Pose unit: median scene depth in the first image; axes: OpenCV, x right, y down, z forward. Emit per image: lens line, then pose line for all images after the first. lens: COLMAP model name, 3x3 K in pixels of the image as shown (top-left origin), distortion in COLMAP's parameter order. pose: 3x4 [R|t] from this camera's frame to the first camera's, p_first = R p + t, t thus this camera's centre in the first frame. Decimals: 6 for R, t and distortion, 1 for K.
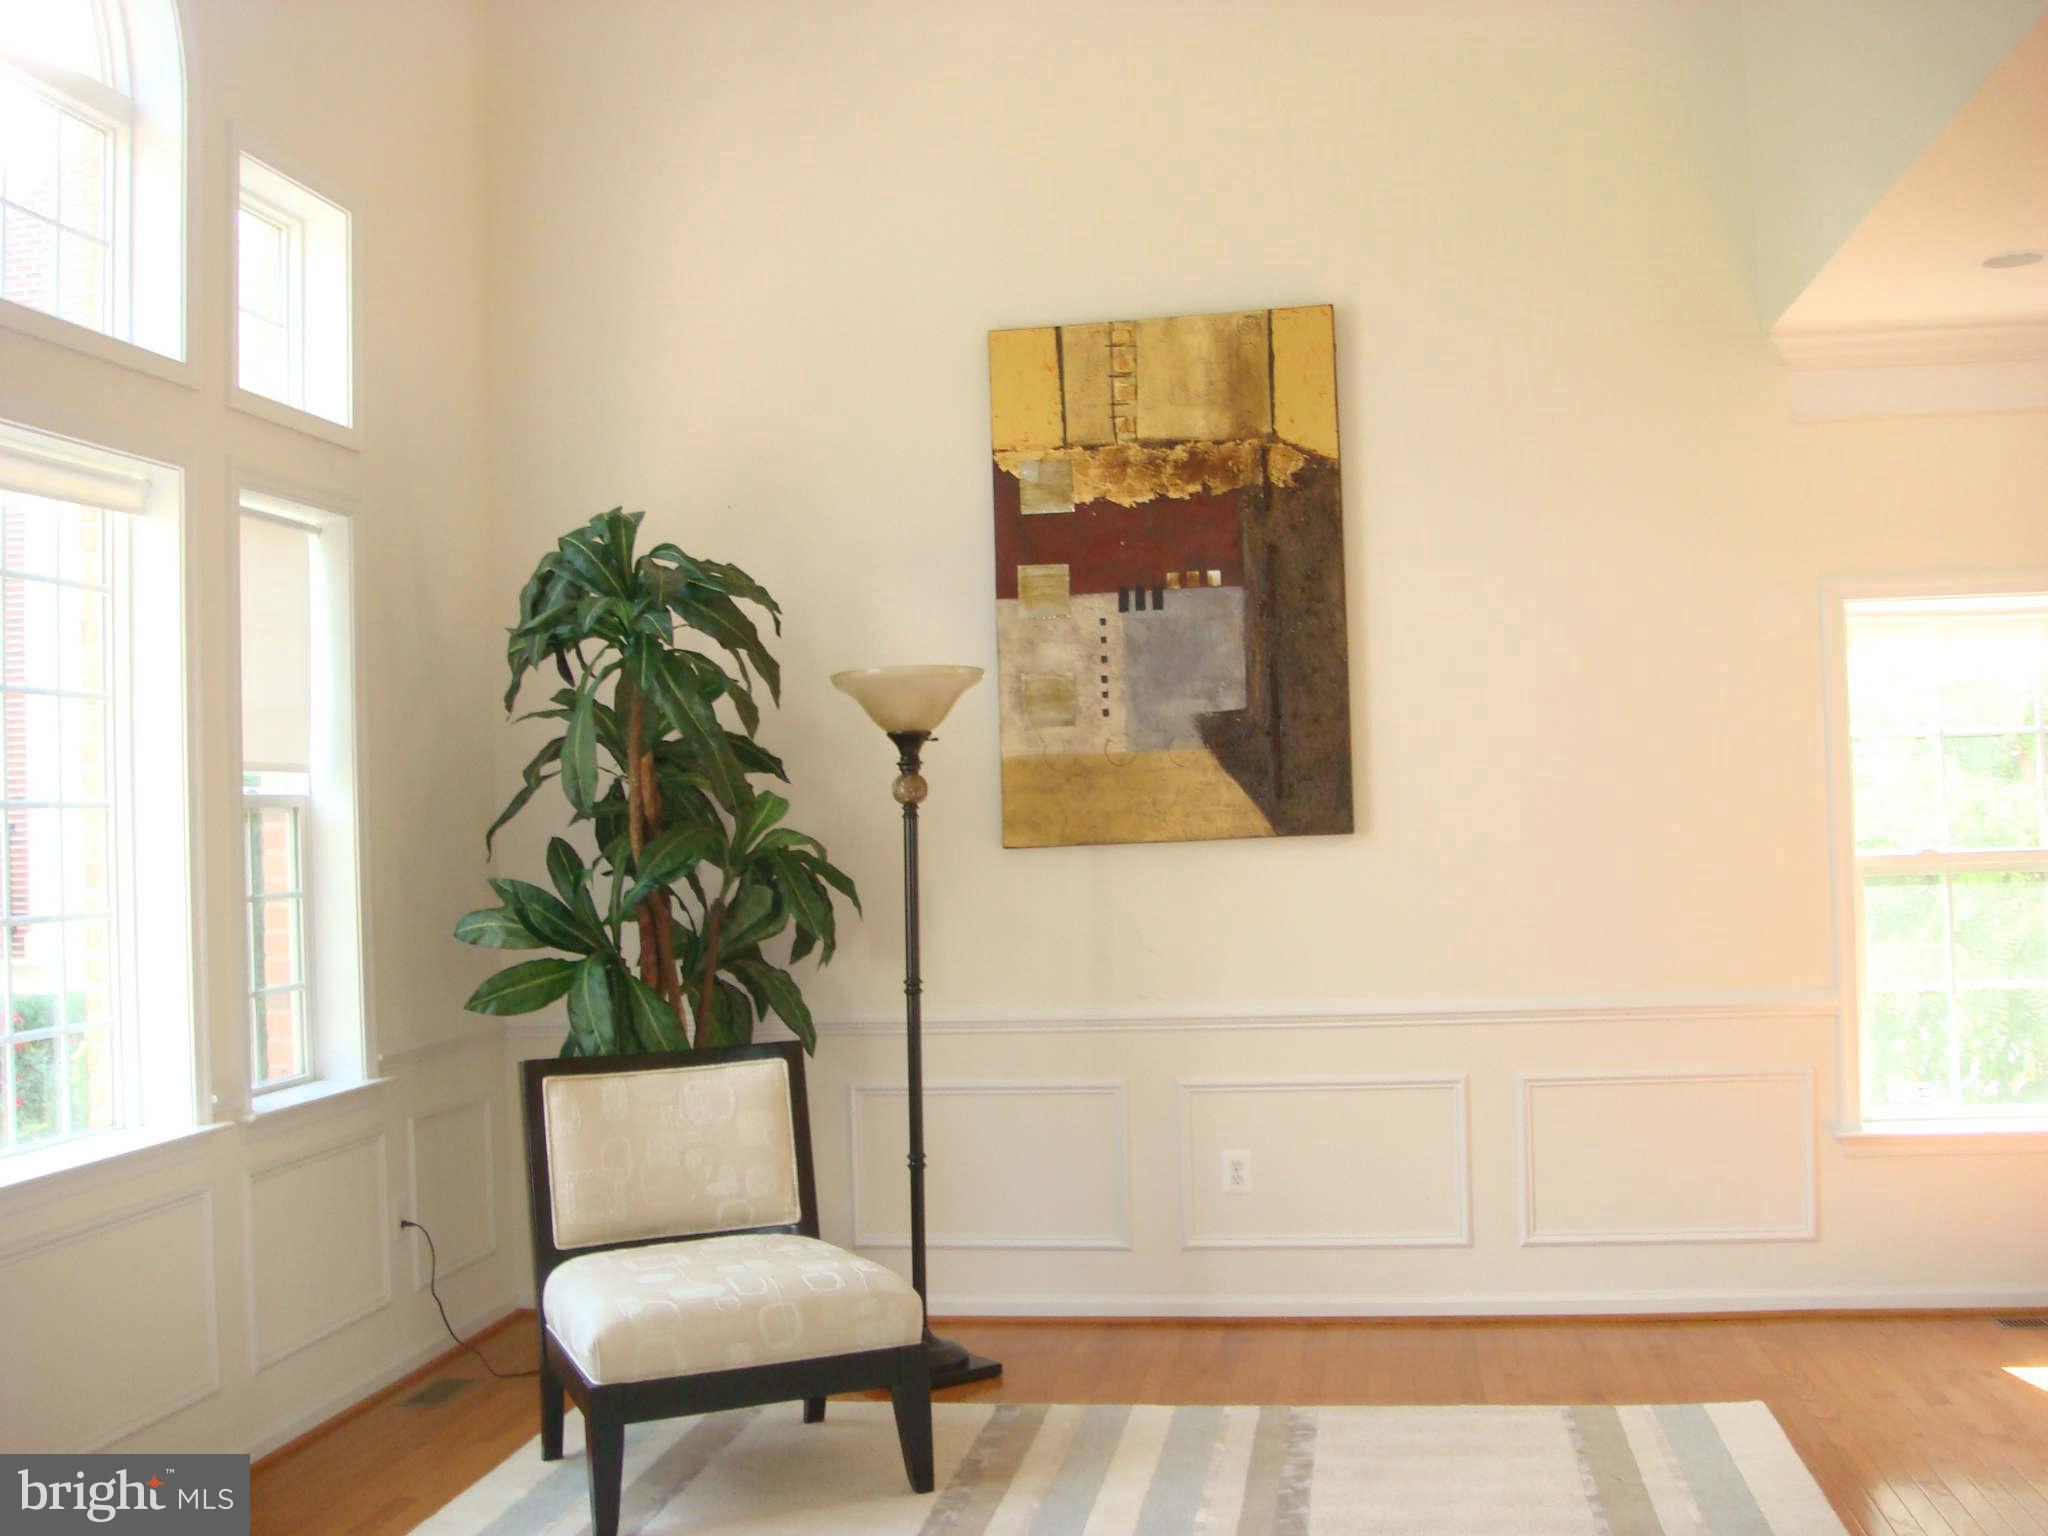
lens RADIAL K [[2164.7, 0, 1024.0], [0, 2164.7, 768.0], [0, 0, 1]] dist [-0.161457, 0.055403]
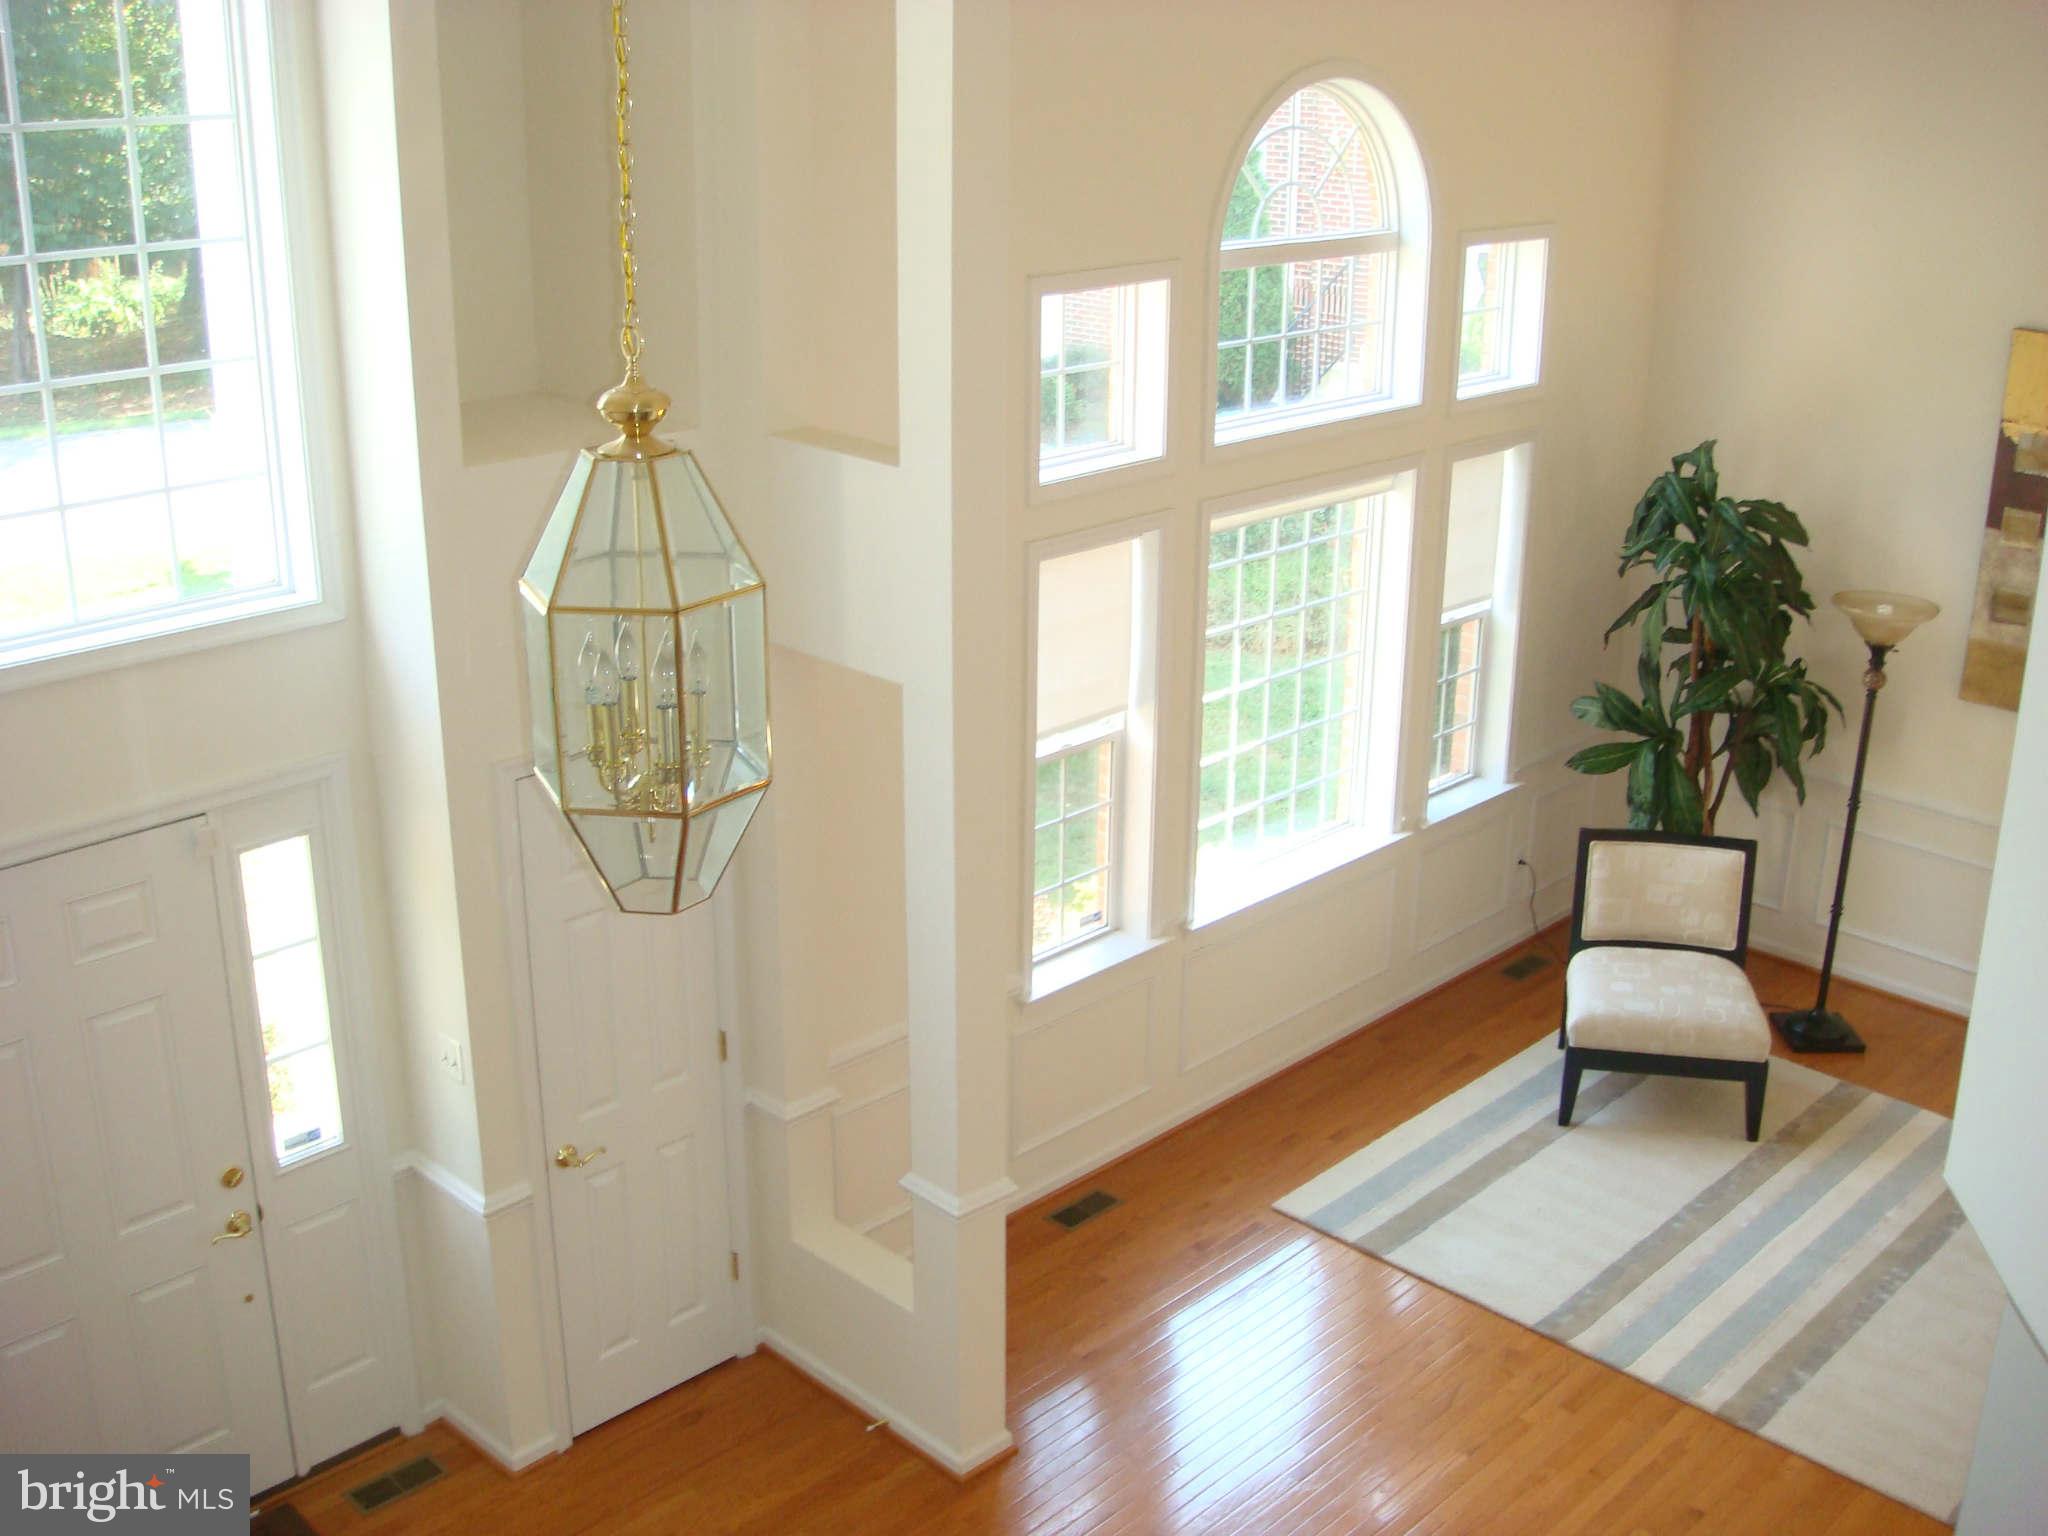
lens RADIAL K [[2149.1, 0, 1024.0], [0, 2149.1, 768.0], [0, 0, 1]] dist [-0.004960, -0.157067]
pose [[0.819170, 0.222099, -0.528803, 0.263667], [-0.013059, 0.928964, 0.369939, -0.476682], [0.573402, -0.296137, 0.763880, -0.486642]]
